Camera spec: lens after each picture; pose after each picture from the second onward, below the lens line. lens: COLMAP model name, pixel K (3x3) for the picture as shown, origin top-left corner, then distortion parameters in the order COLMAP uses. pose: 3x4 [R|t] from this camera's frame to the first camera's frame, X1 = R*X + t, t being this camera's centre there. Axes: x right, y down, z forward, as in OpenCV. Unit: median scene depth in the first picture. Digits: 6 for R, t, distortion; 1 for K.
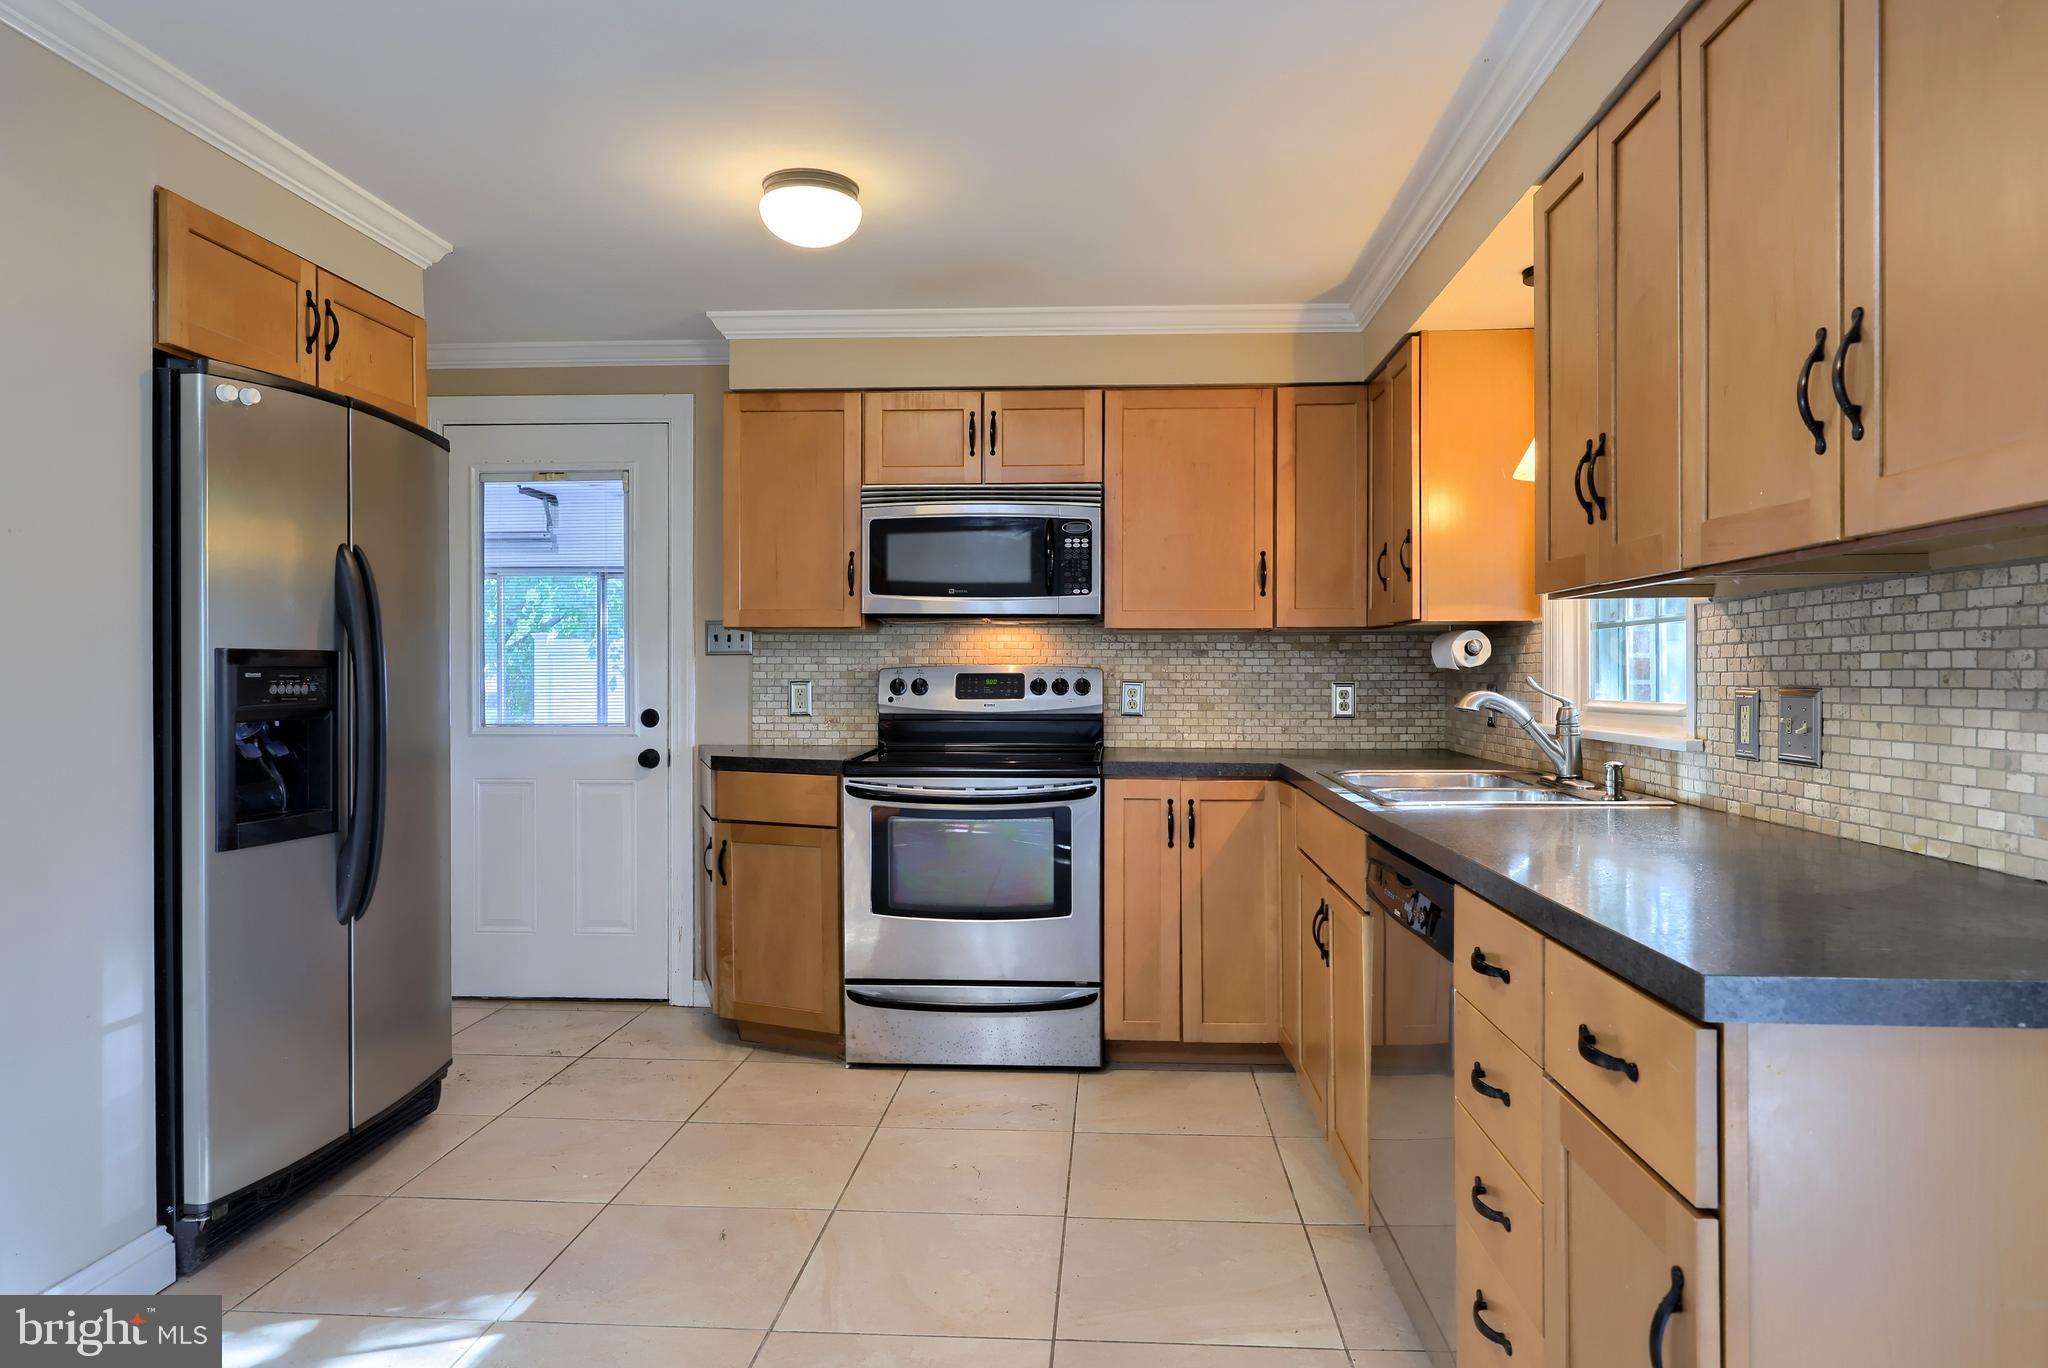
lens RADIAL K [[1252.3, 0, 1009.3], [0, 1252.3, 680.9], [0, 0, 1]] dist [-0.002794, -0.003380]
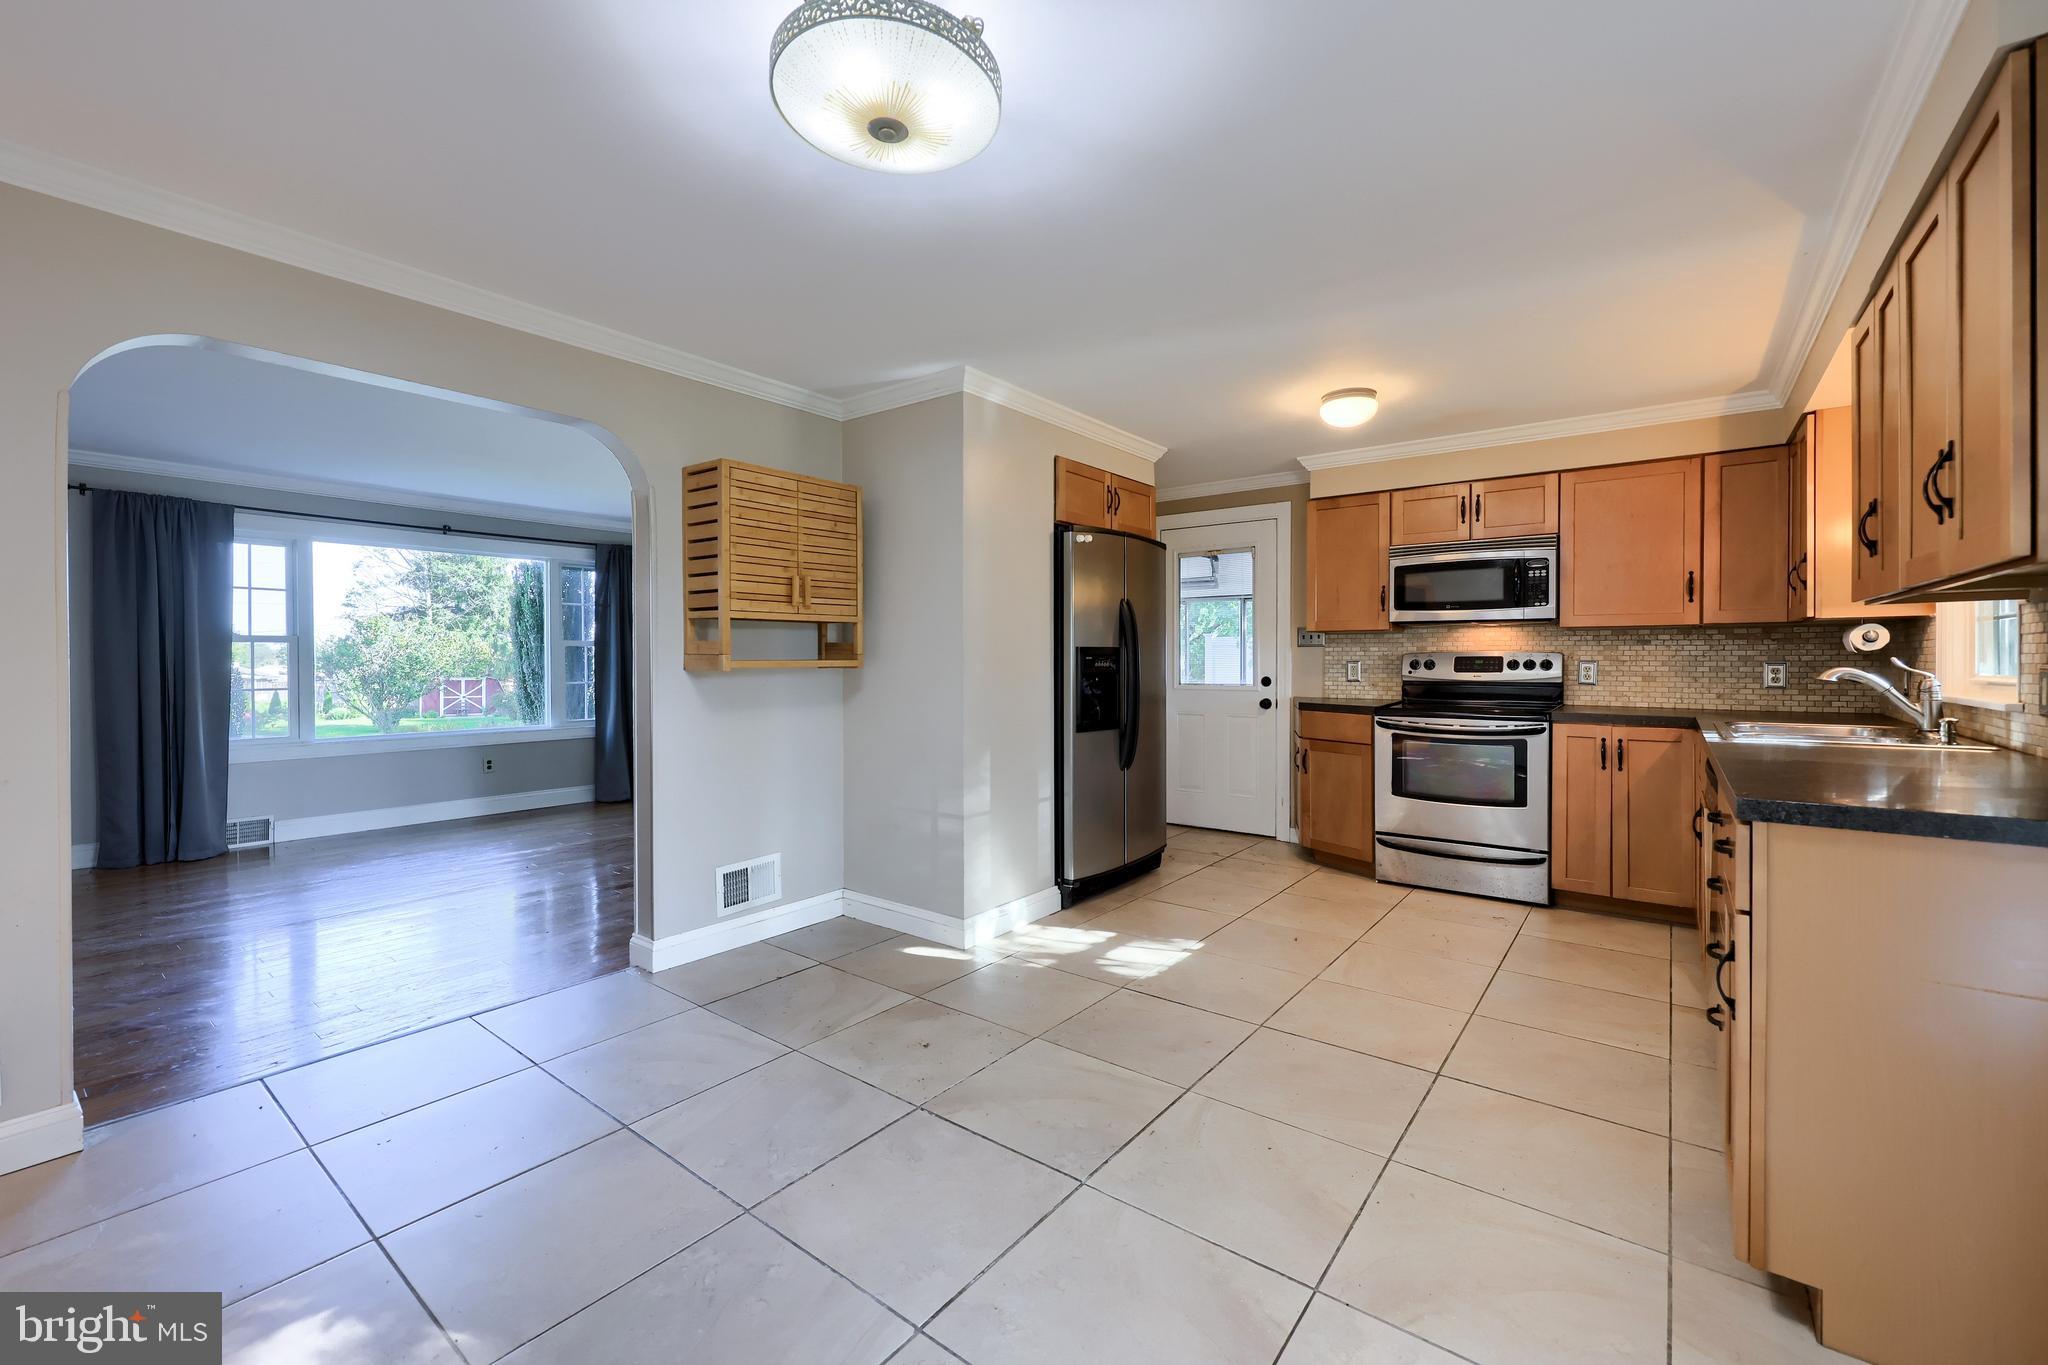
lens RADIAL K [[815.6, 0, 1012.6], [0, 815.6, 667.6], [0, 0, 1]] dist [-0.000338, -0.000252]
pose [[0.828827, 0.004501, -0.559486, 0.084350], [-0.000858, 0.999977, 0.006774, 0.001982], [0.559504, -0.005134, 0.828812, -0.225689]]
